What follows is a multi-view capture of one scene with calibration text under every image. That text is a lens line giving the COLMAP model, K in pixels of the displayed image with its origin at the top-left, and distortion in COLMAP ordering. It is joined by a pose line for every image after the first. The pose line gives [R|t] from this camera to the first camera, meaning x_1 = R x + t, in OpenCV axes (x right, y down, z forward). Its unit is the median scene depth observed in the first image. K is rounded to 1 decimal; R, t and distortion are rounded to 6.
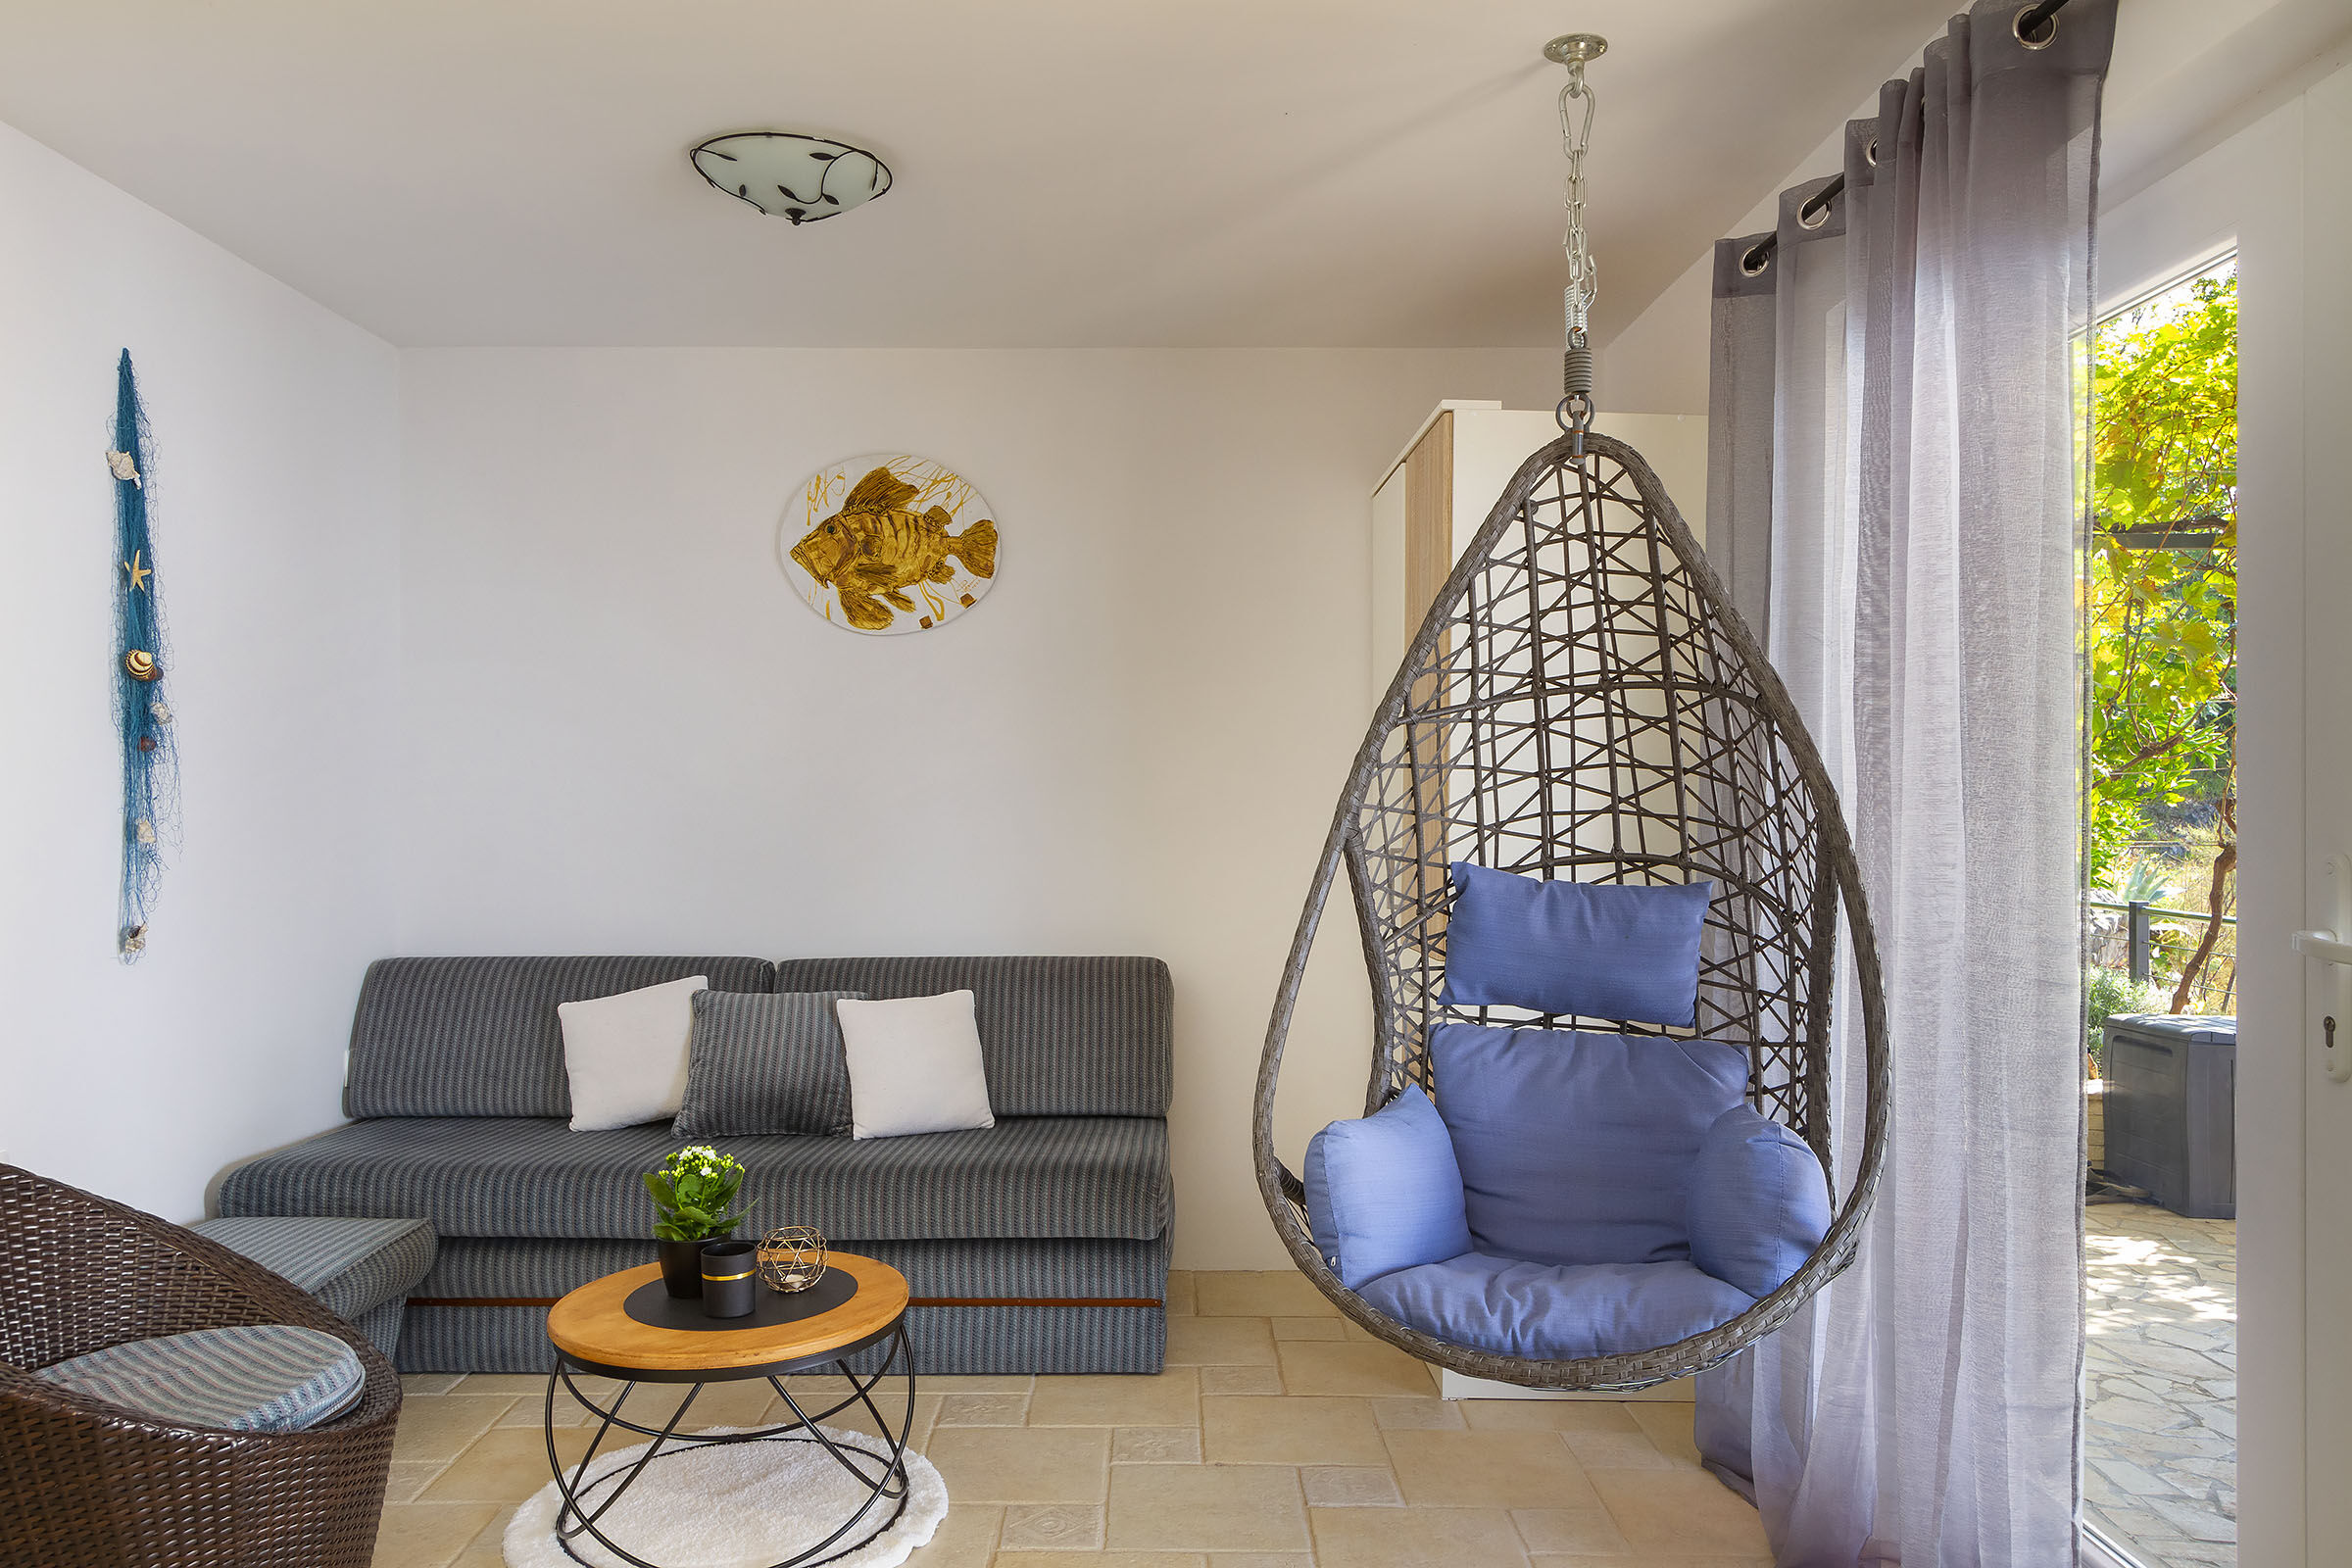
lens RADIAL K [[1612.2, 0, 1192.3], [0, 1612.2, 801.5], [0, 0, 1]] dist [0.005200, 0.011104]
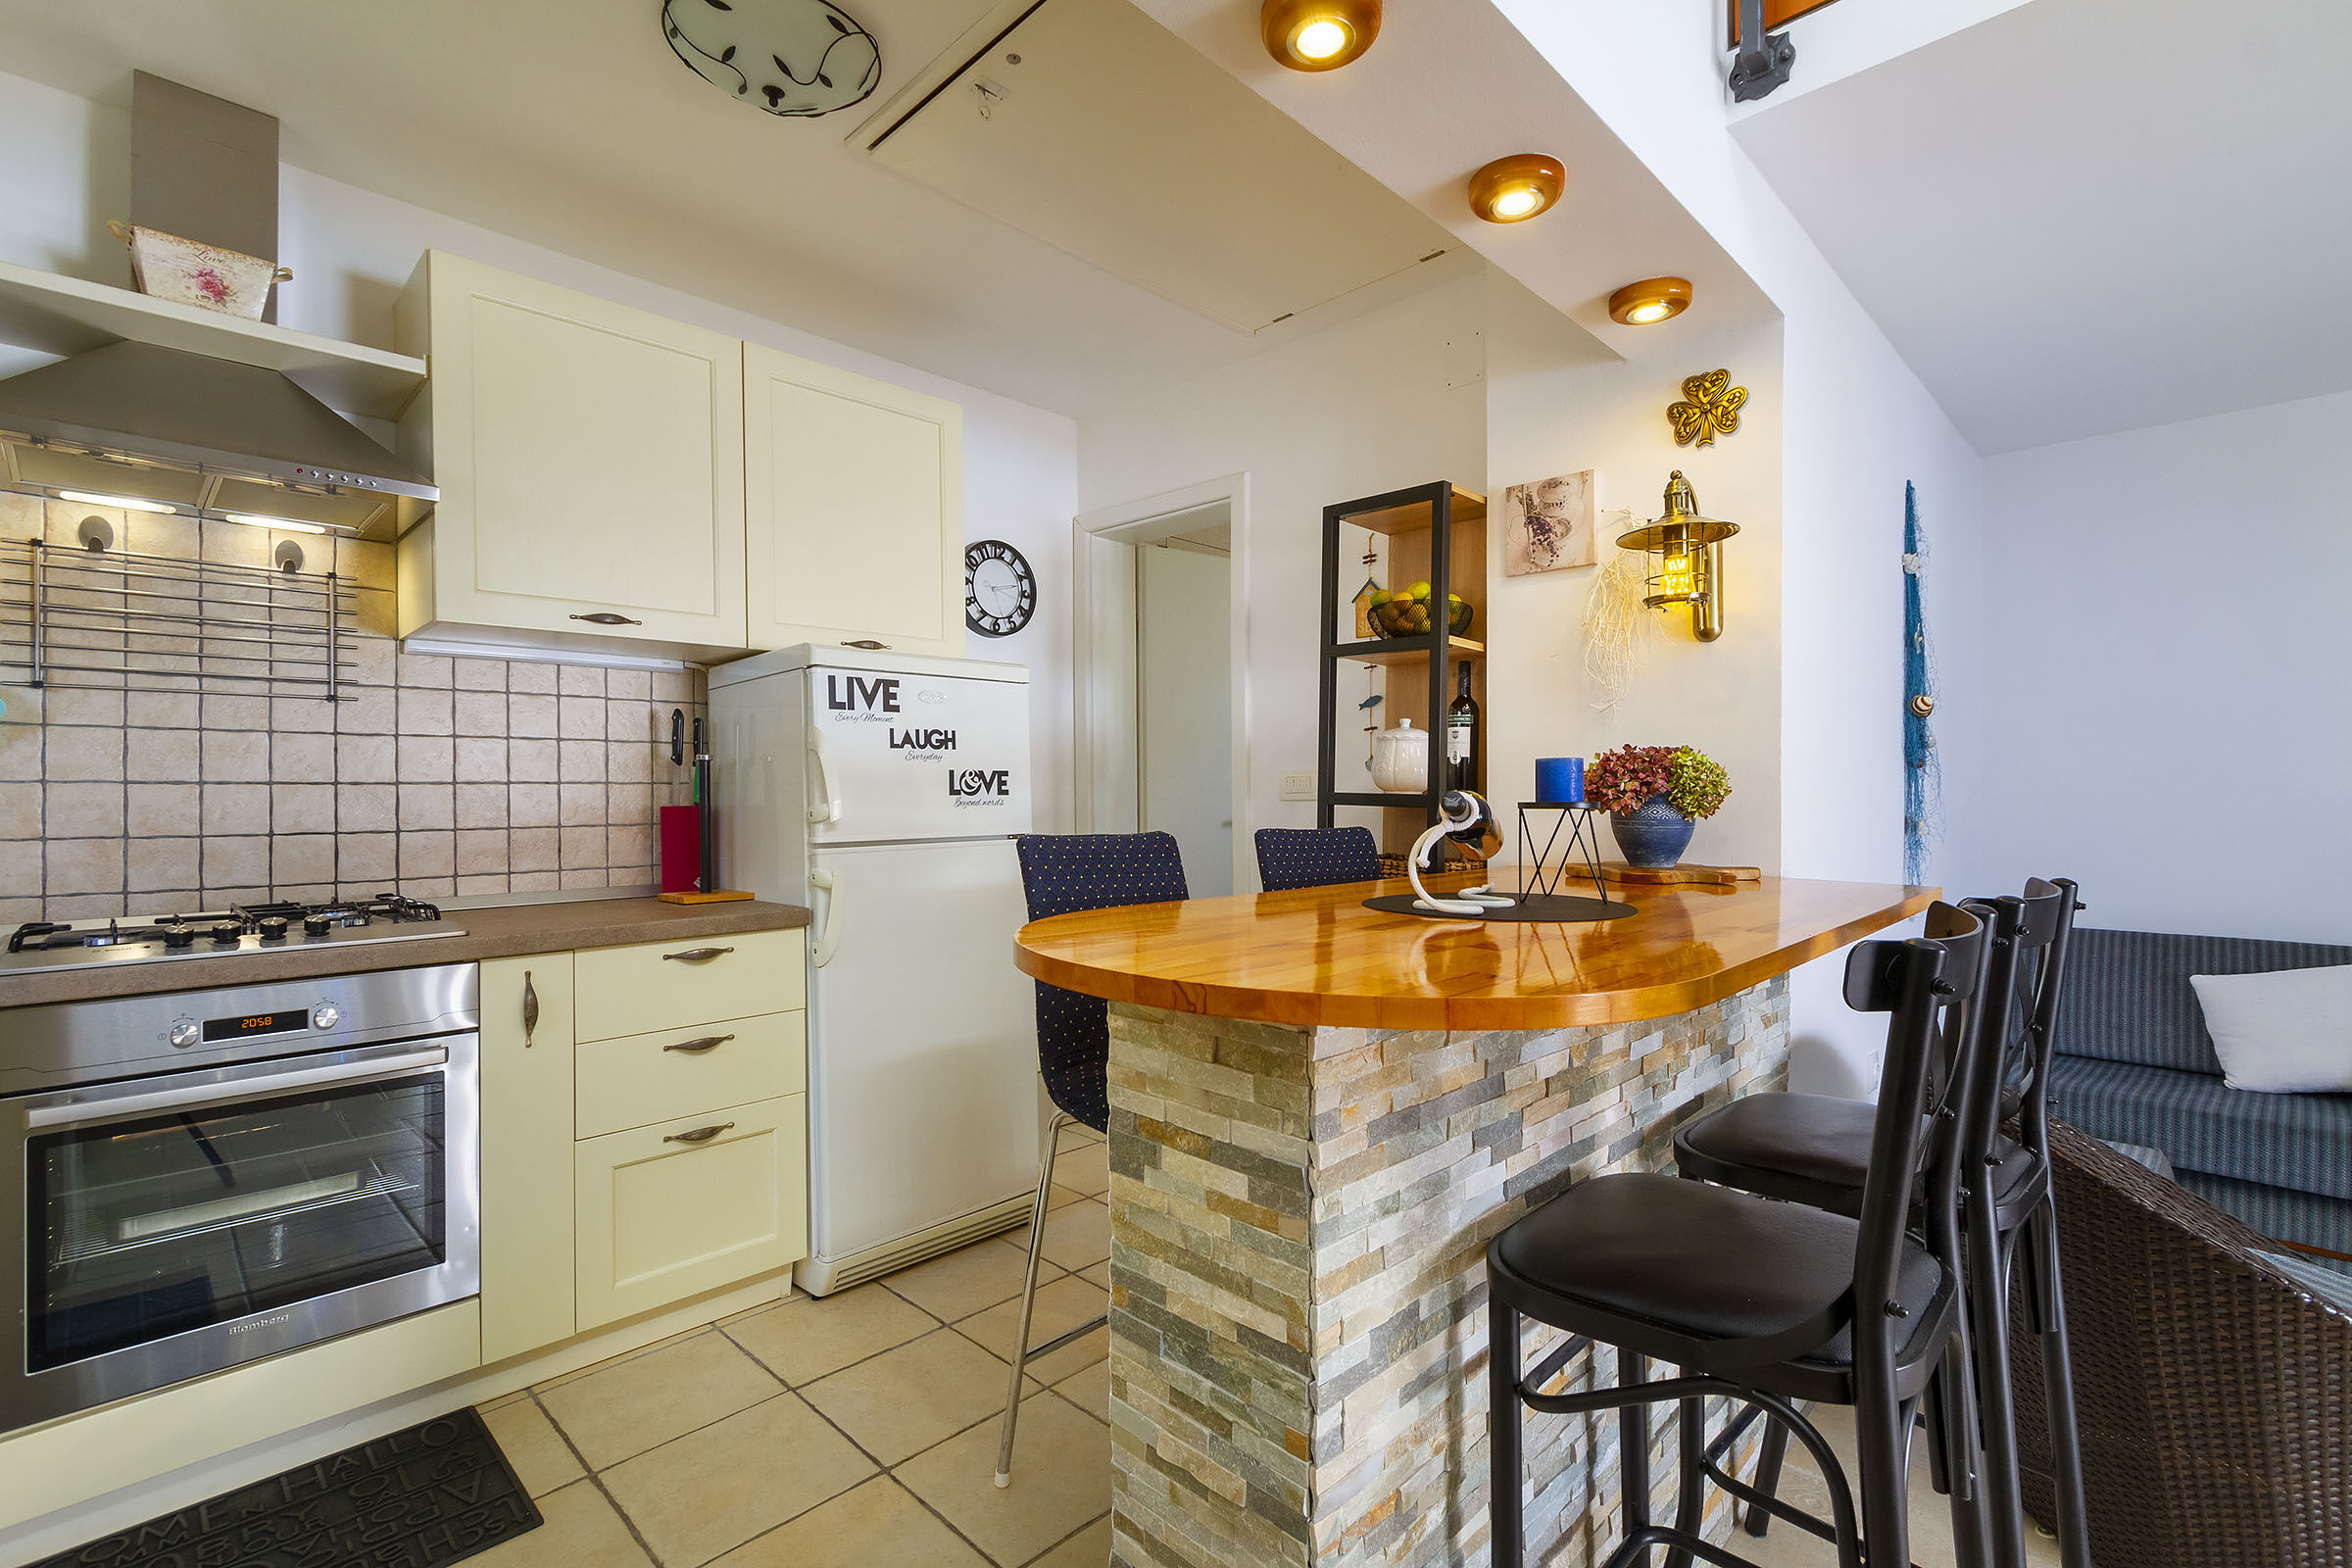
lens RADIAL K [[1071.7, 0, 1200.0], [0, 1071.7, 789.0], [0, 0, 1]] dist [0.002217, -0.000533]
pose [[0.717048, -0.005158, -0.697005, -0.491831], [0.000447, 0.999976, -0.006940, -0.008181], [0.697024, 0.004664, 0.717033, -0.095338]]
